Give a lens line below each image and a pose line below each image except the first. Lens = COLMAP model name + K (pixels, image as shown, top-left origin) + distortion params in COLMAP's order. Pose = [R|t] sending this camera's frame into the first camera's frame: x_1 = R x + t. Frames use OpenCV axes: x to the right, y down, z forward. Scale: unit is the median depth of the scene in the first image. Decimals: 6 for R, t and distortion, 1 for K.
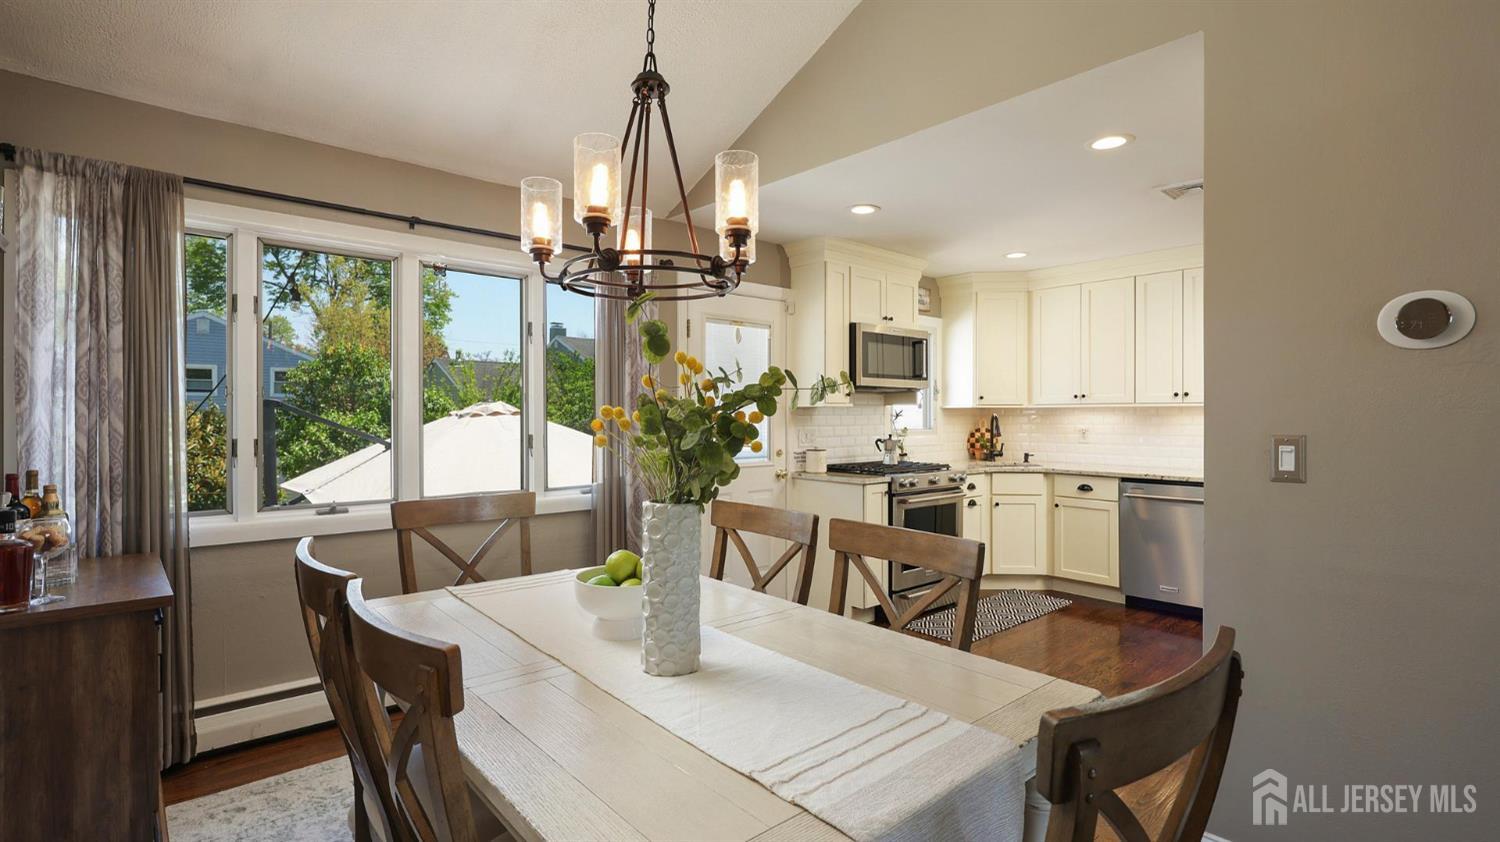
lens RADIAL K [[708.6, 0, 749.0], [0, 708.6, 421.2], [0, 0, 1]] dist [0.012653, 0.000100]
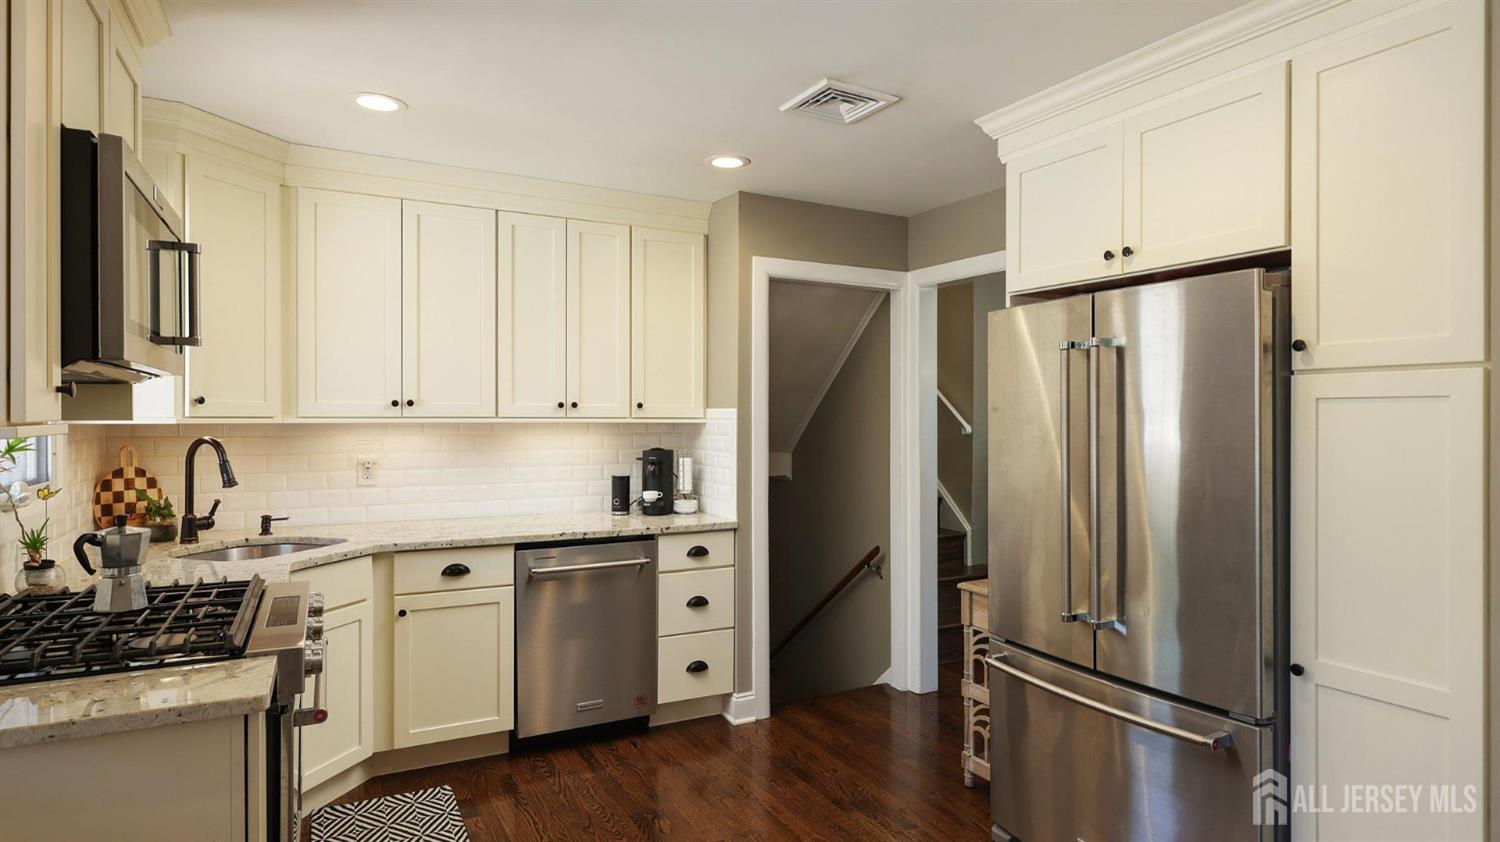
lens RADIAL K [[783.3, 0, 744.6], [0, 783.3, 422.5], [0, 0, 1]] dist [-0.003129, -0.000355]
pose [[0.214696, 0.001600, 0.976680, -0.071048], [0.006297, 0.999976, -0.003022, -0.017582], [-0.976661, 0.006799, 0.214680, 0.648732]]
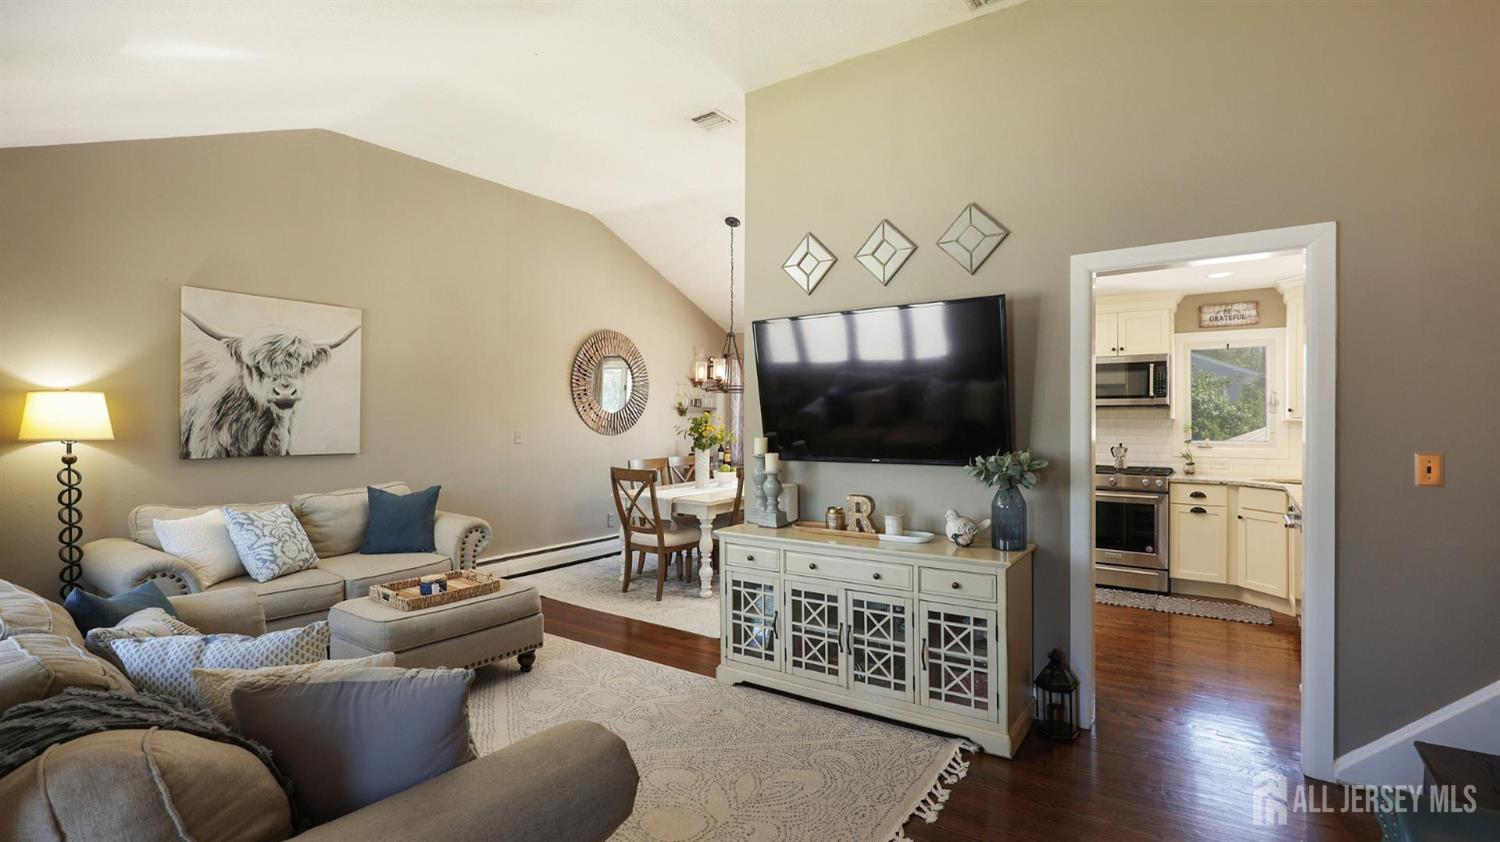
lens RADIAL K [[708.6, 0, 751.4], [0, 708.6, 419.5], [0, 0, 1]] dist [0.012653, 0.000100]
pose [[0.239373, -0.007222, -0.970901, 1.207414], [-0.011757, 0.999877, -0.010337, -0.002489], [0.970857, 0.013889, 0.239259, 0.092091]]
